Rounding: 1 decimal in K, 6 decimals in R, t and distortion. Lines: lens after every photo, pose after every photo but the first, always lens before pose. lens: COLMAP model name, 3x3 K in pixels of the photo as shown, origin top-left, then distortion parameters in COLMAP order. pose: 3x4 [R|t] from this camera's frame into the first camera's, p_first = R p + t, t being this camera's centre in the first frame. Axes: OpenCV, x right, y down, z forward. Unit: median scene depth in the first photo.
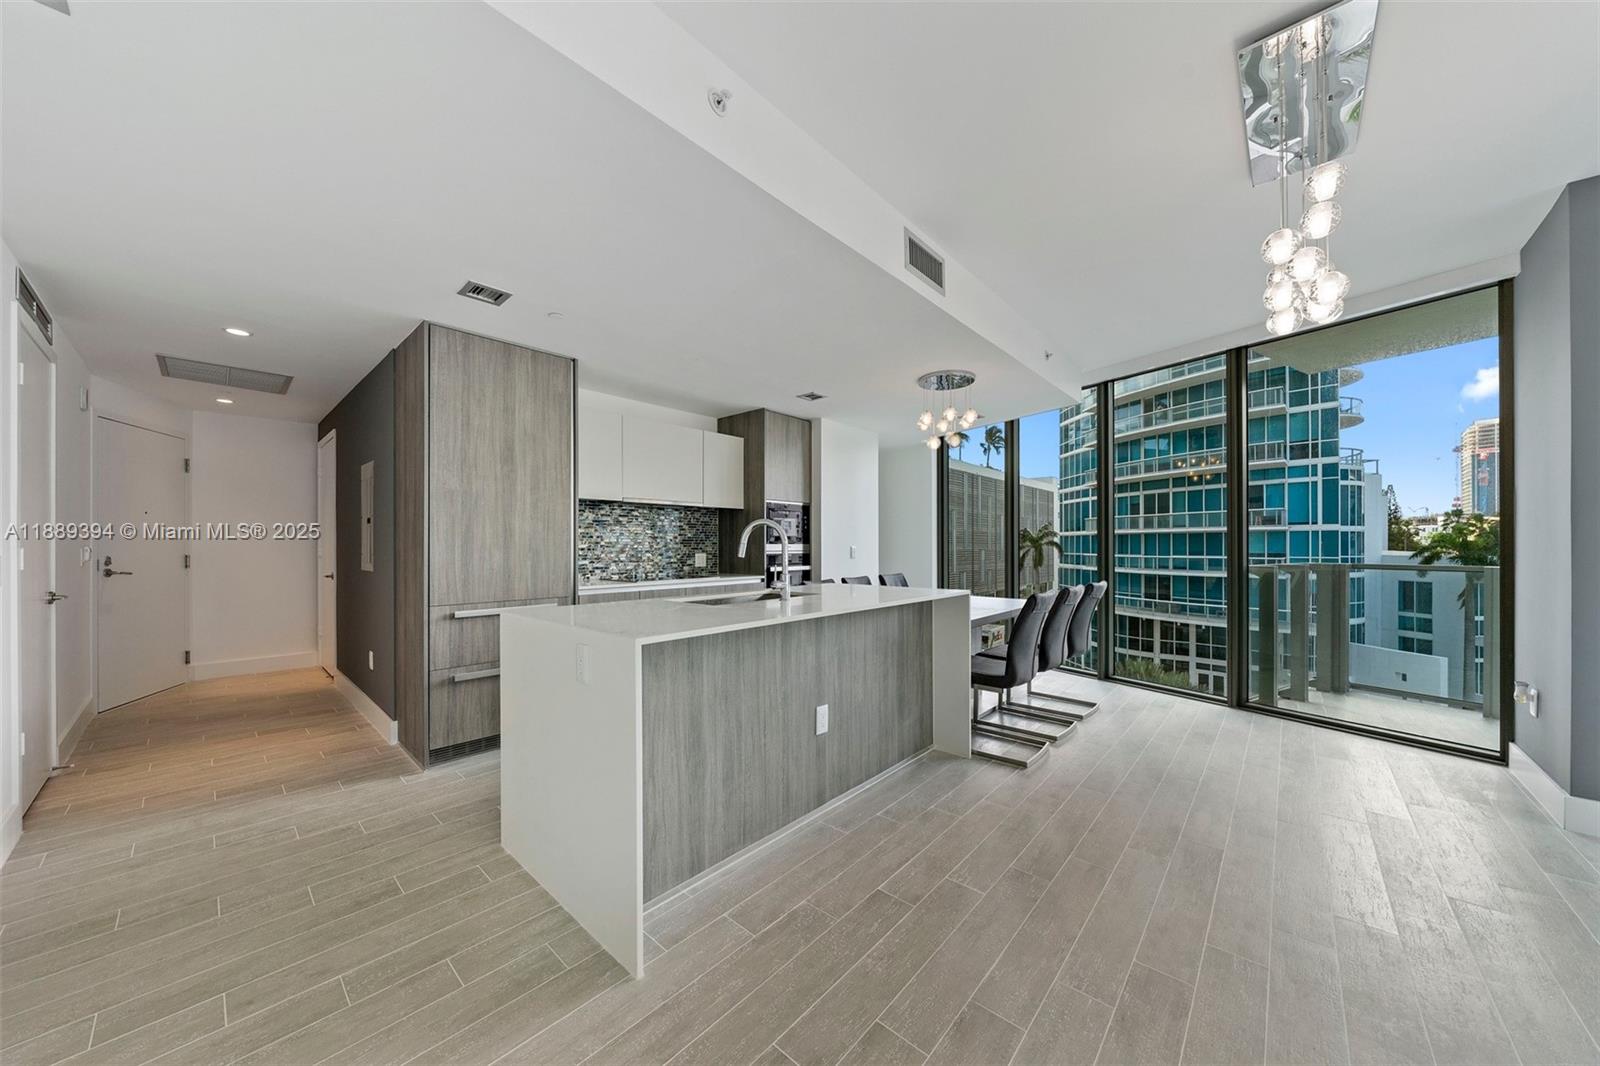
lens RADIAL K [[549.3, 0, 795.9], [0, 549.3, 542.6], [0, 0, 1]] dist [-0.008802, -0.000026]
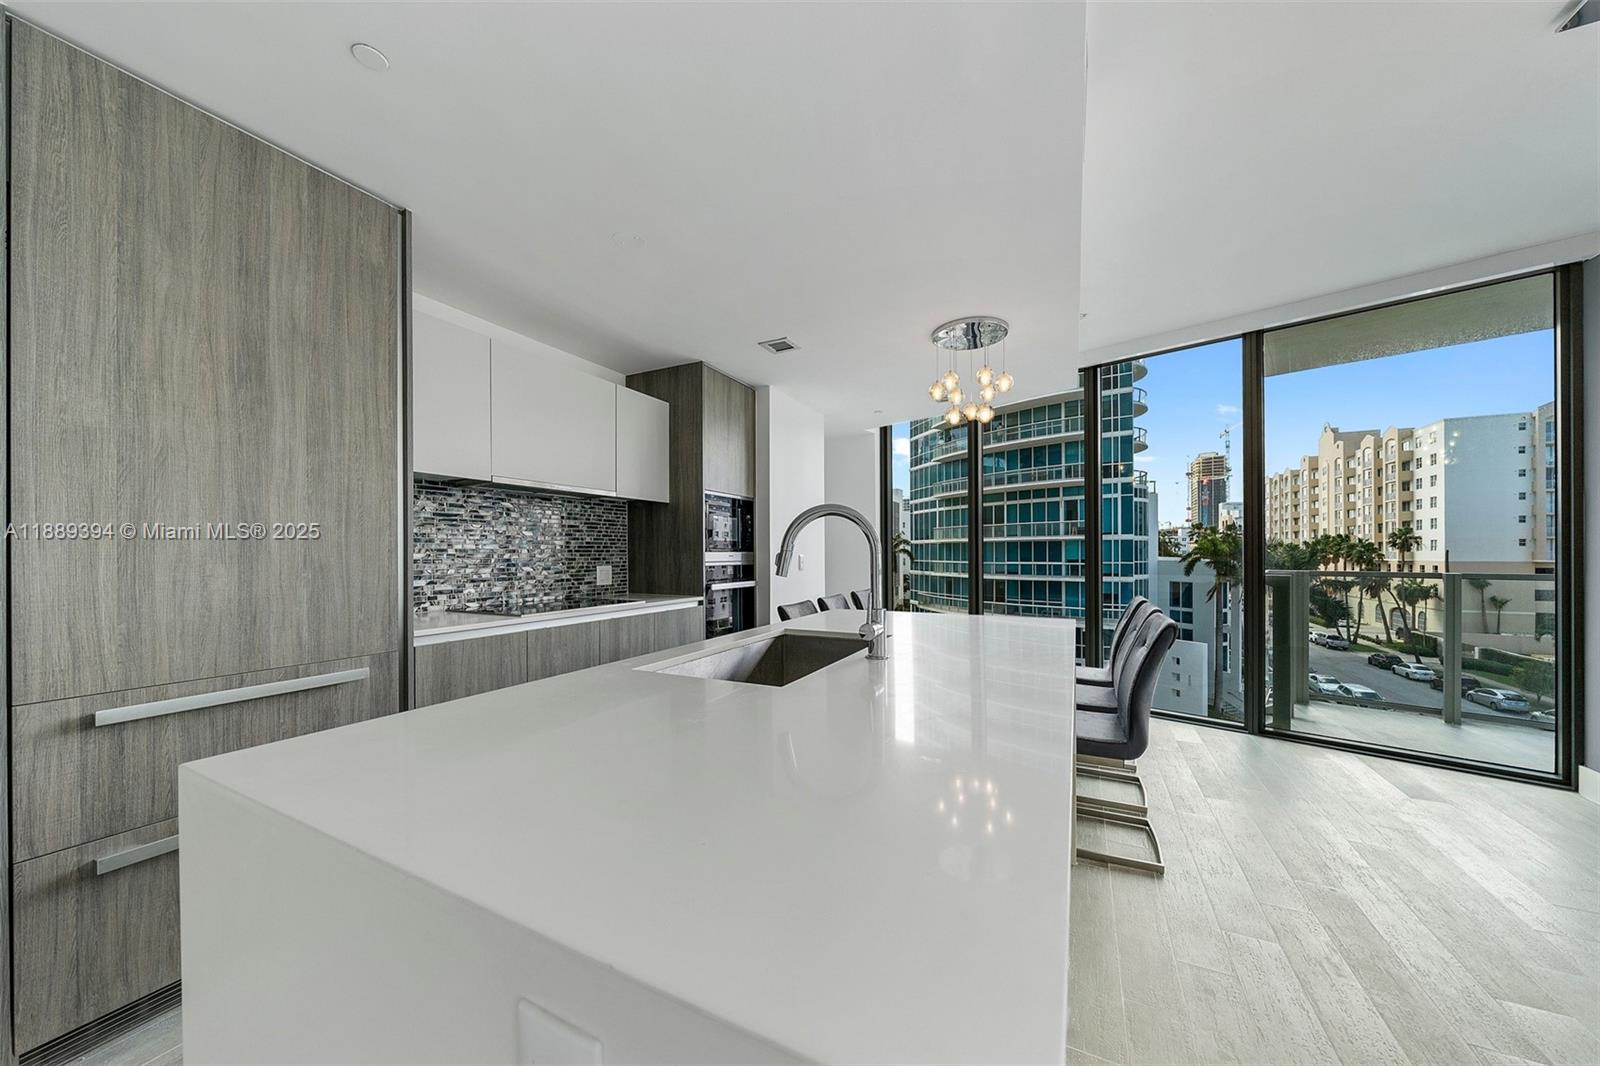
lens RADIAL K [[549.3, 0, 794.6], [0, 549.3, 551.6], [0, 0, 1]] dist [-0.008802, -0.000026]
pose [[0.965376, -0.002128, 0.260855, -0.120682], [0.001659, 0.999997, 0.002018, 0.000728], [-0.260858, -0.001515, 0.965376, 0.264246]]
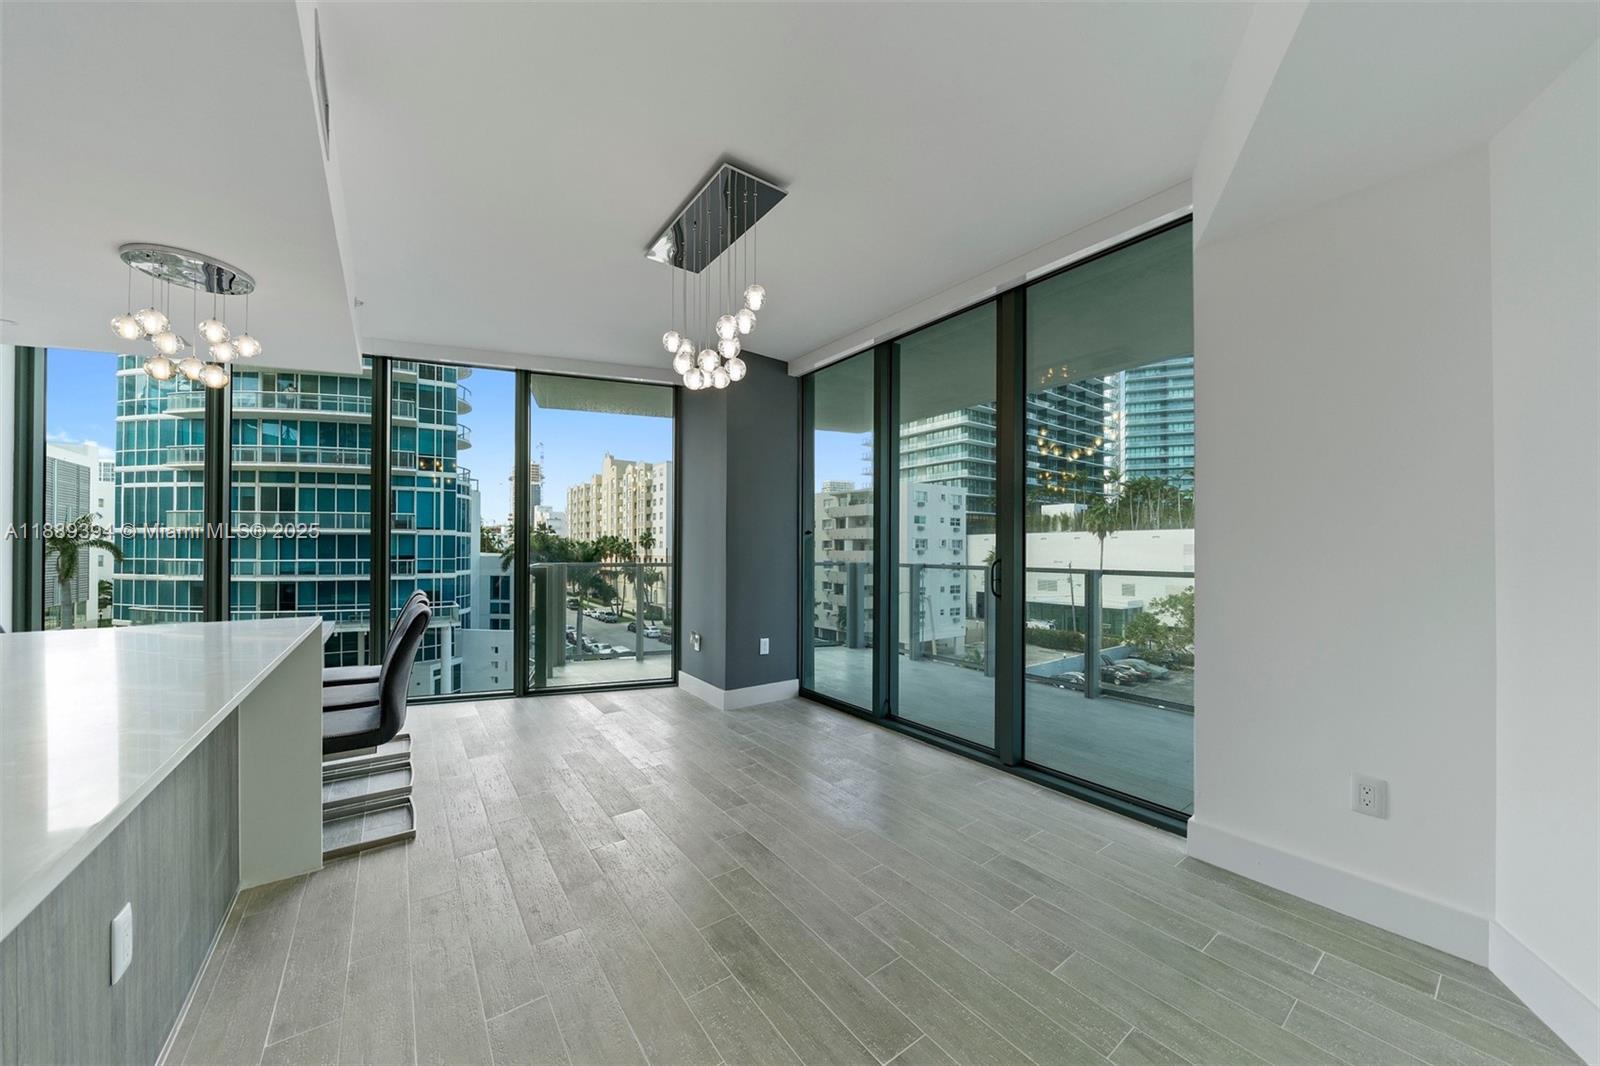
lens RADIAL K [[549.3, 0, 796.4], [0, 549.3, 547.3], [0, 0, 1]] dist [-0.008802, -0.000026]
pose [[0.200653, 0.004313, 0.979653, -0.130897], [-0.008534, 0.999960, -0.002655, 0.000067], [-0.979625, -0.007828, 0.200682, 0.185398]]
